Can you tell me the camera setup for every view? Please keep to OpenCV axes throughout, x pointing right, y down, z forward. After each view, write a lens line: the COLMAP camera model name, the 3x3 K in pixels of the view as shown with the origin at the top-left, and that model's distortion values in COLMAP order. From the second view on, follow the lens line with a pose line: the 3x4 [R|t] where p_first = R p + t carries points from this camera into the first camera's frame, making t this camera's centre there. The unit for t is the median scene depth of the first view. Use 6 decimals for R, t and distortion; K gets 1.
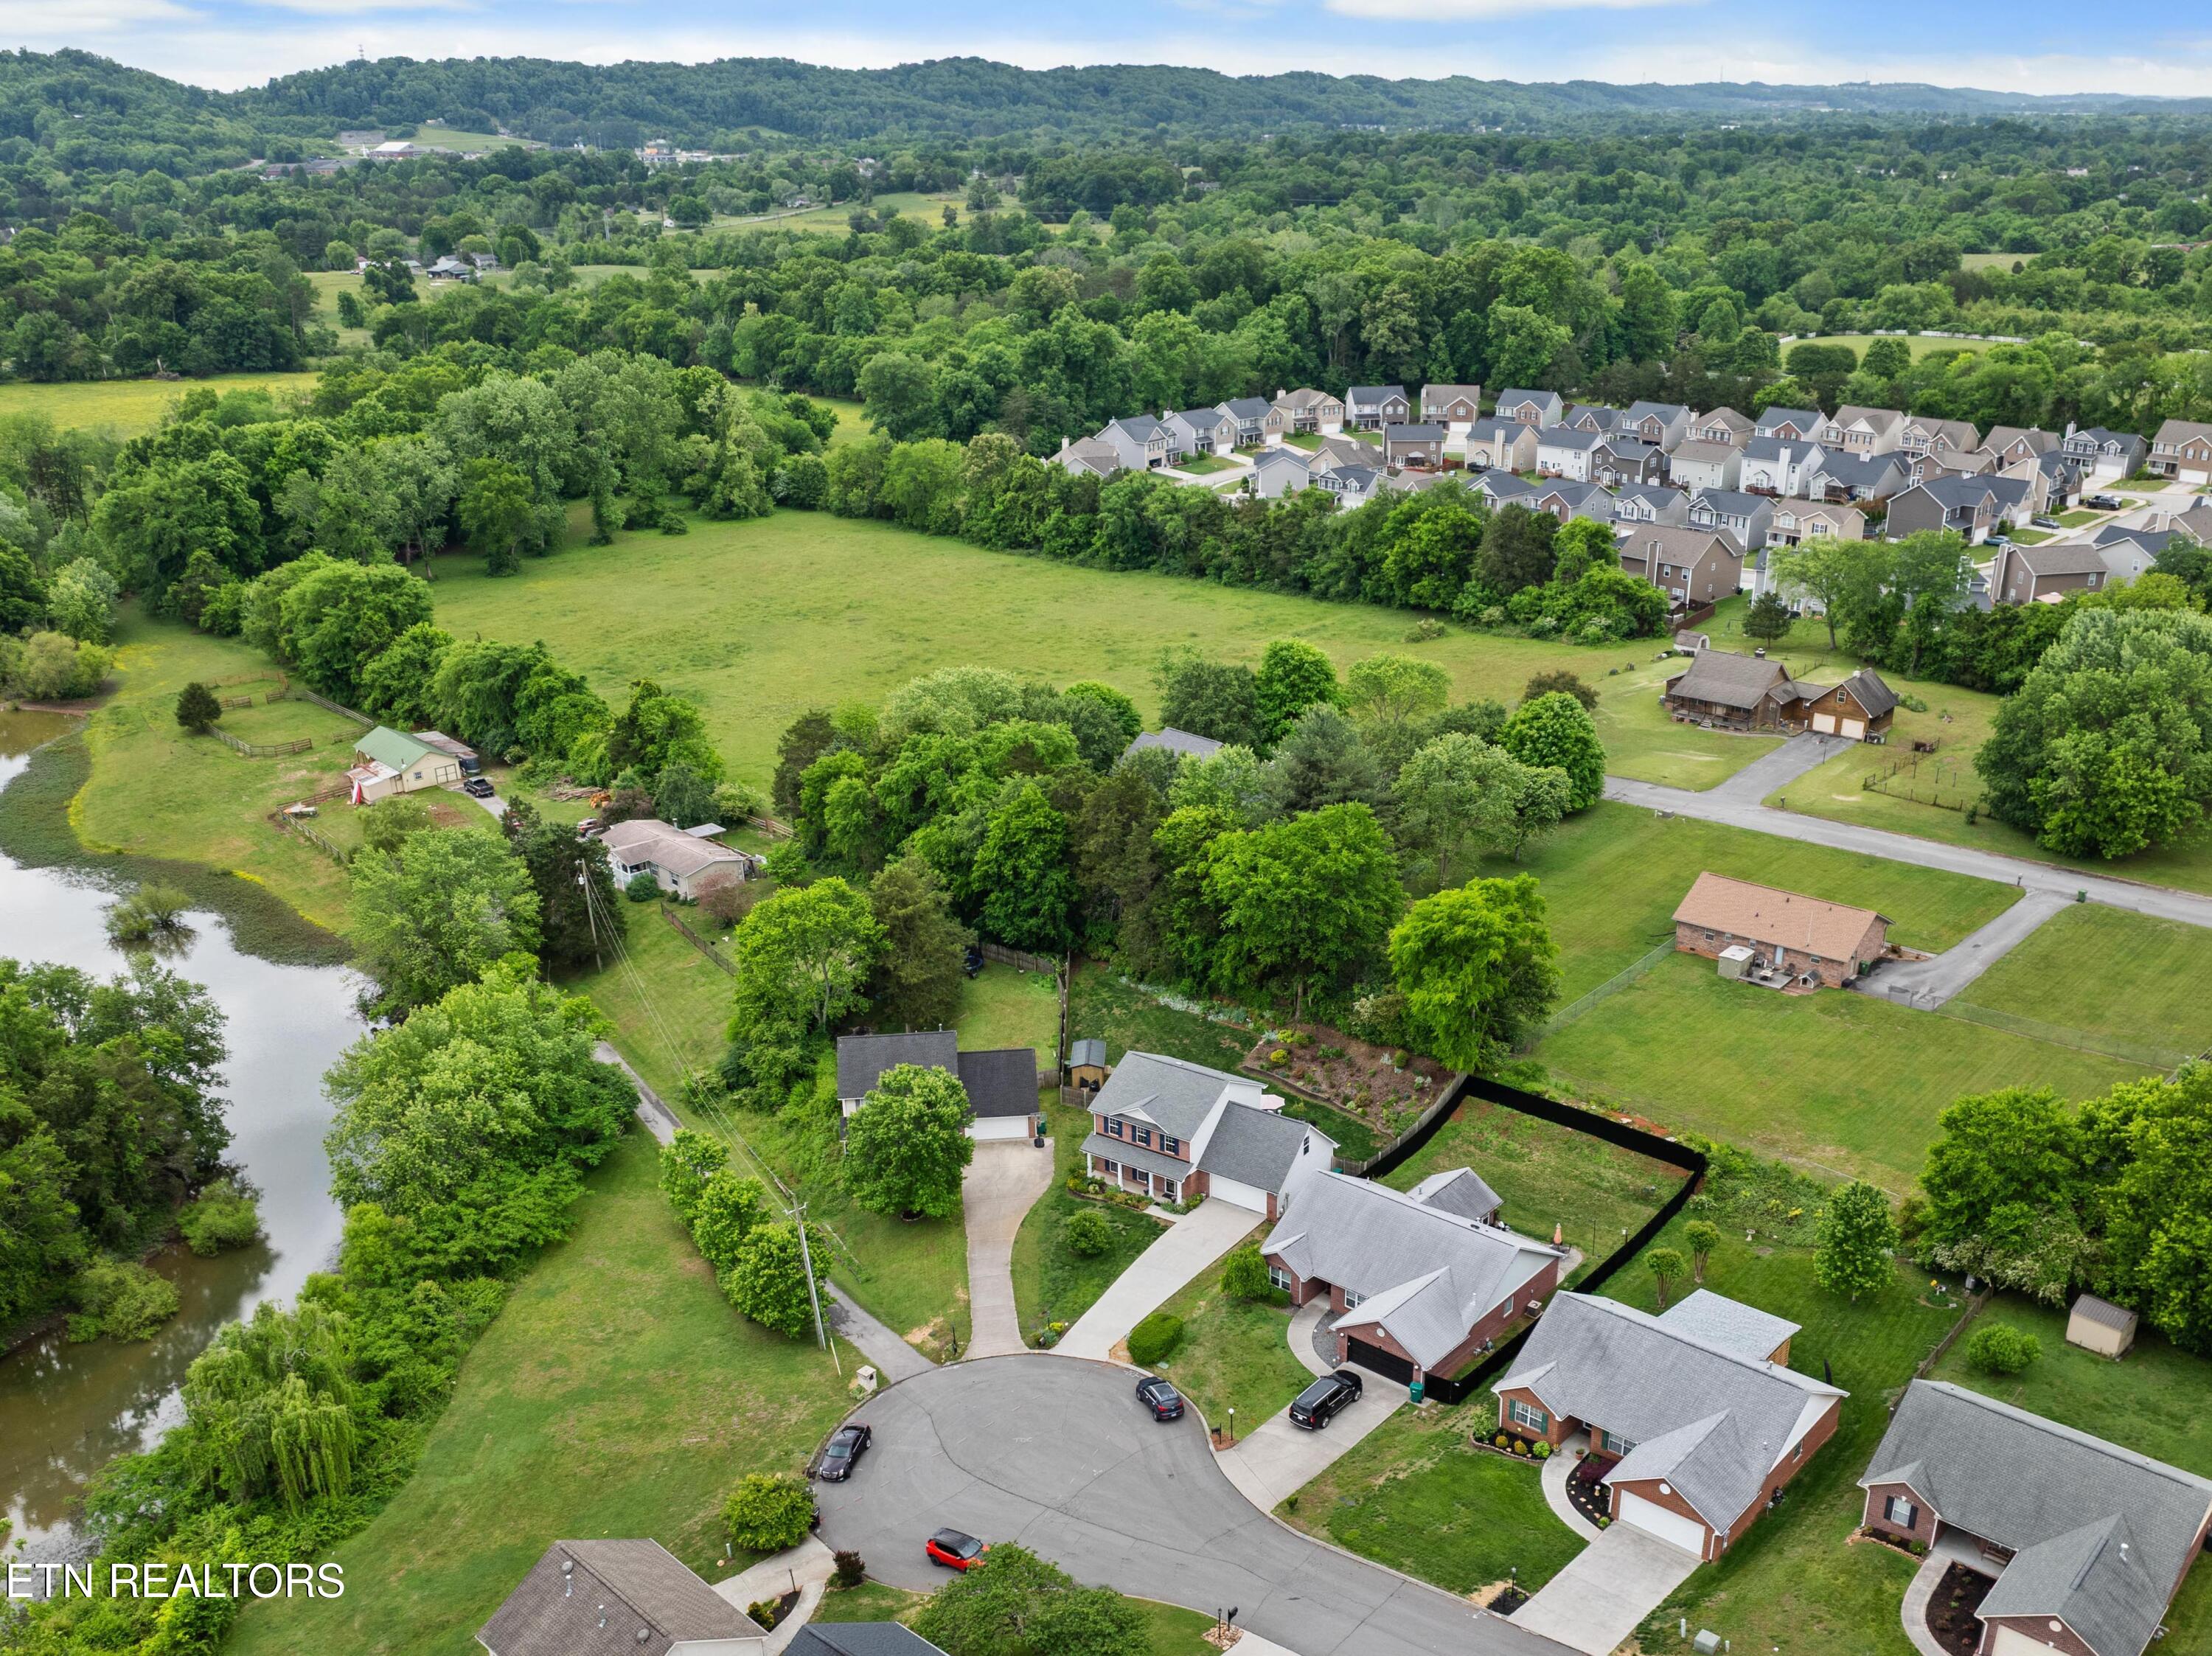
lens RADIAL K [[1998.0, 0, 1174.6], [0, 1998.0, 1046.3], [0, 0, 1]] dist [-0.005350, -0.074462]
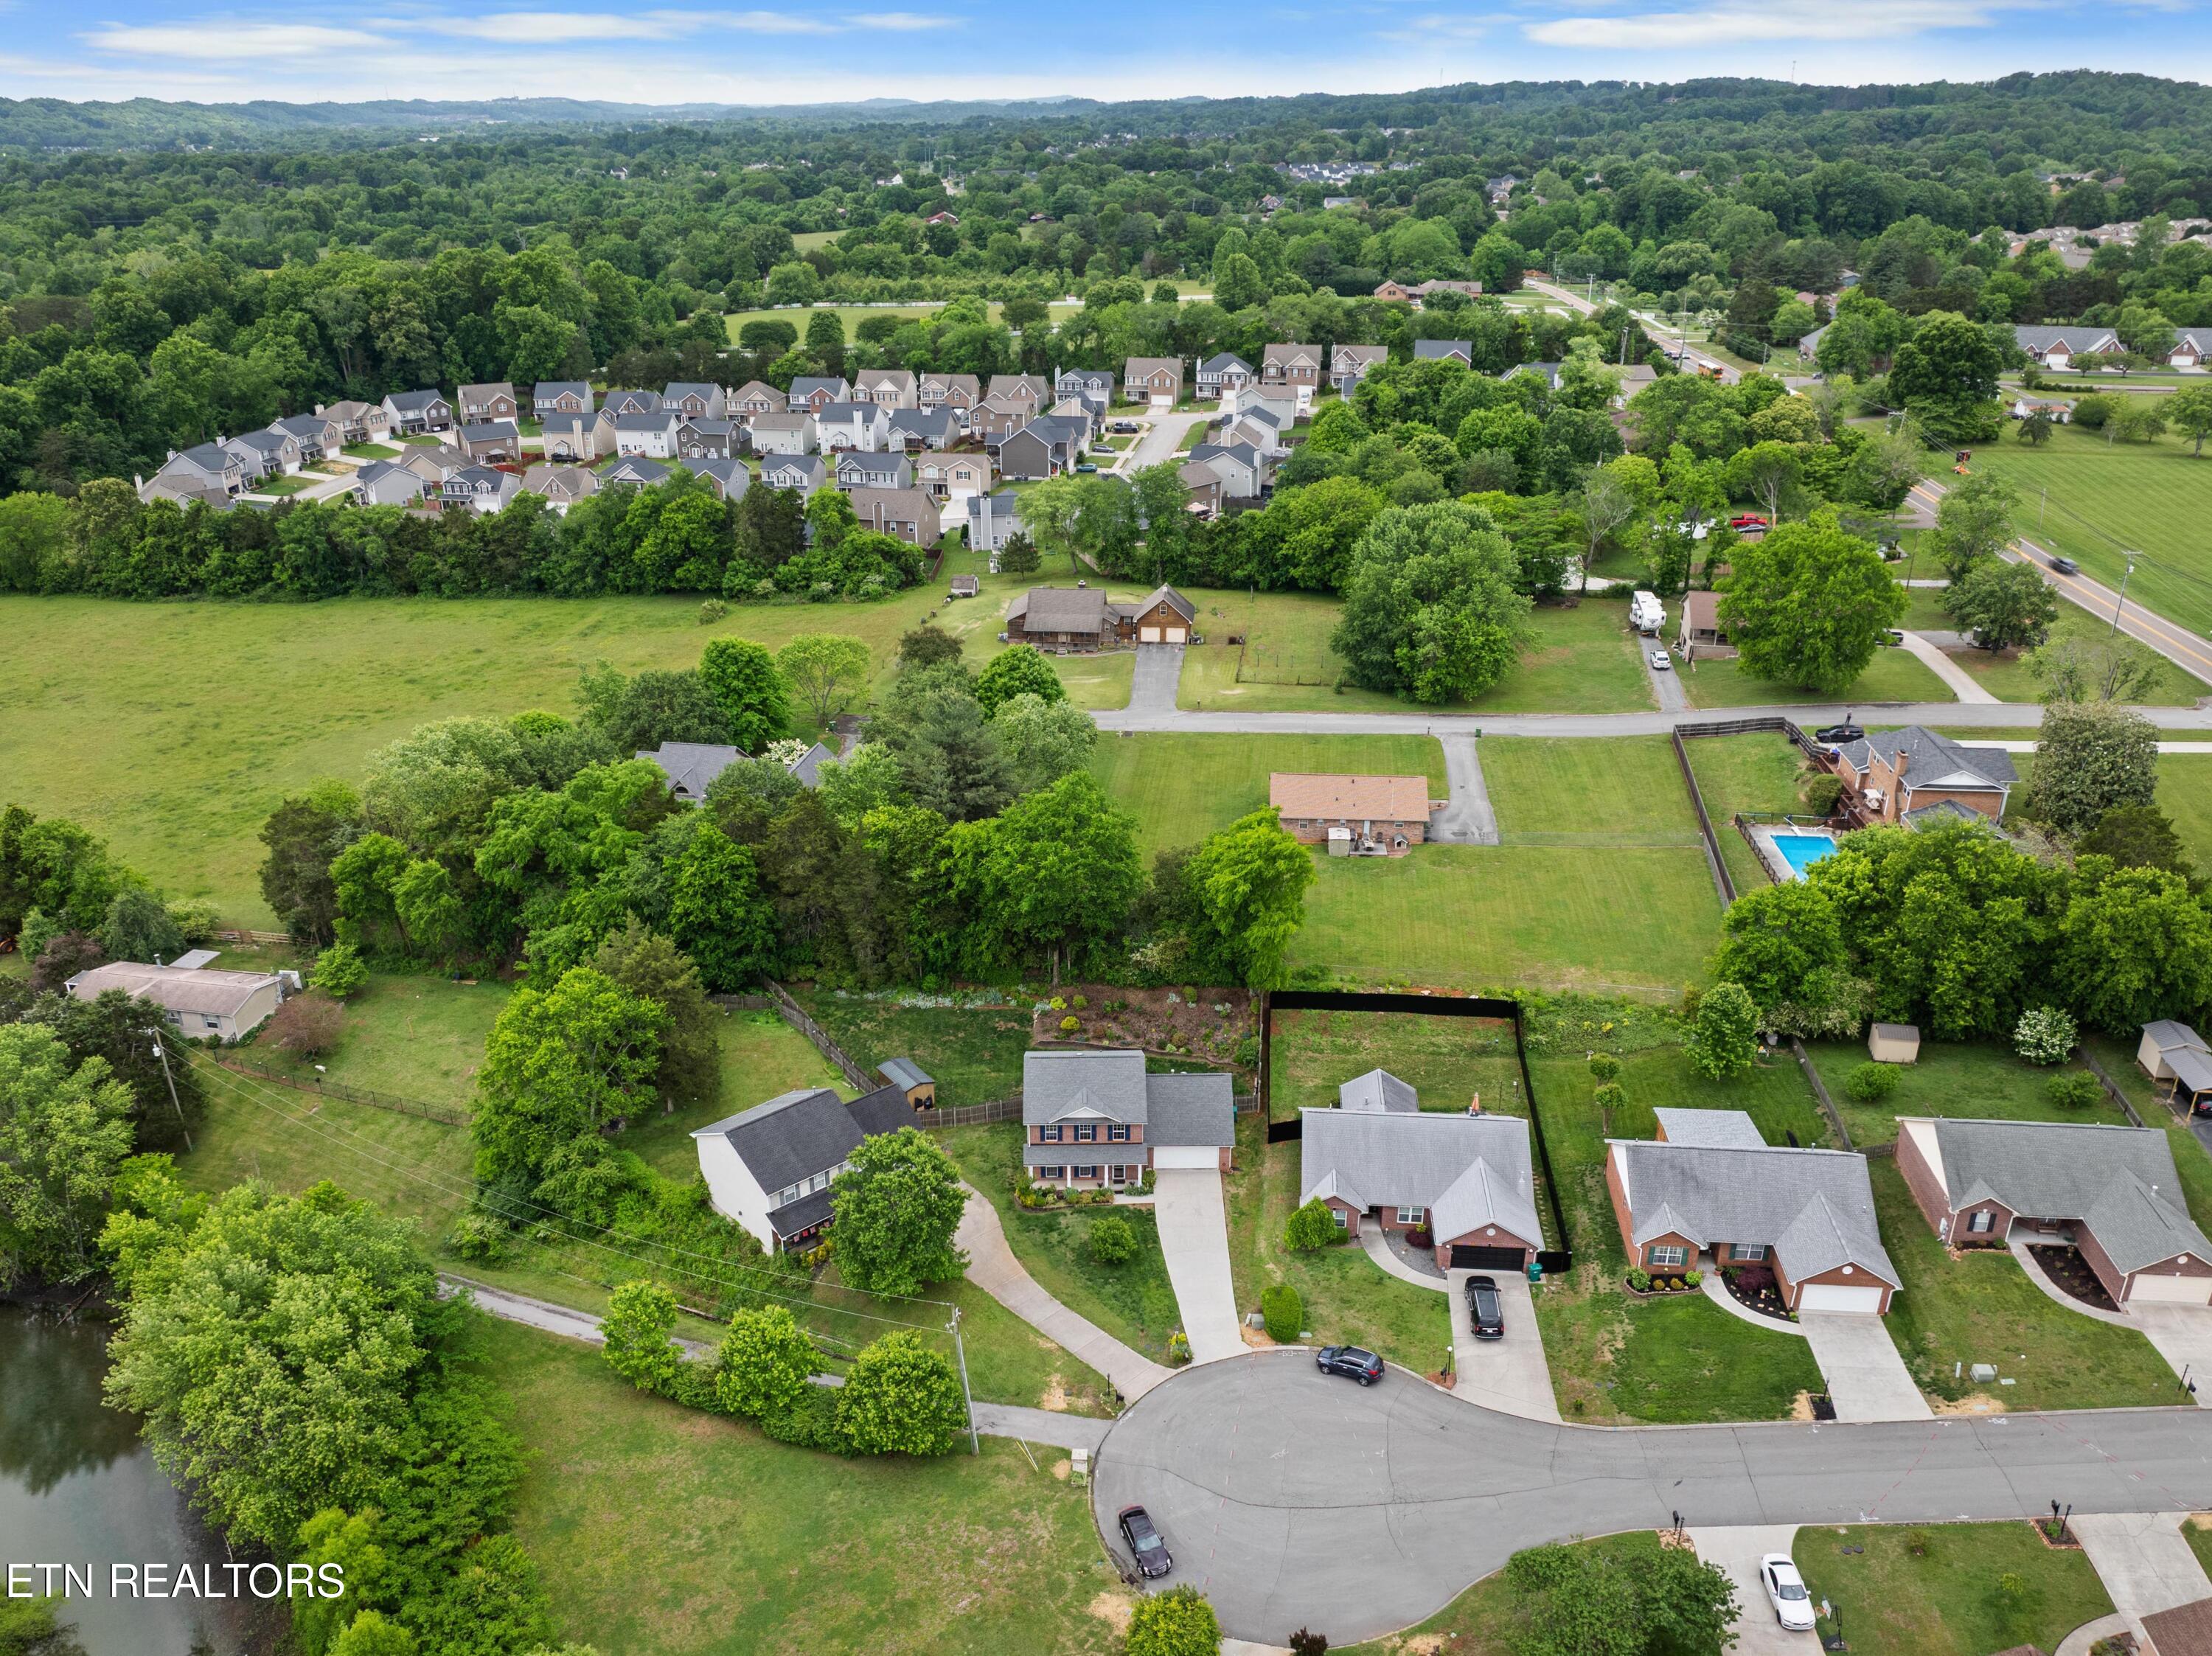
lens RADIAL K [[1745.0, 0, 1084.9], [0, 1745.0, 898.5], [0, 0, 1]] dist [-0.018263, -0.048789]
pose [[0.823535, -0.234966, 0.516315, -0.344455], [0.244723, 0.968287, 0.050311, -0.088664], [-0.511762, 0.084921, 0.854920, 0.181809]]
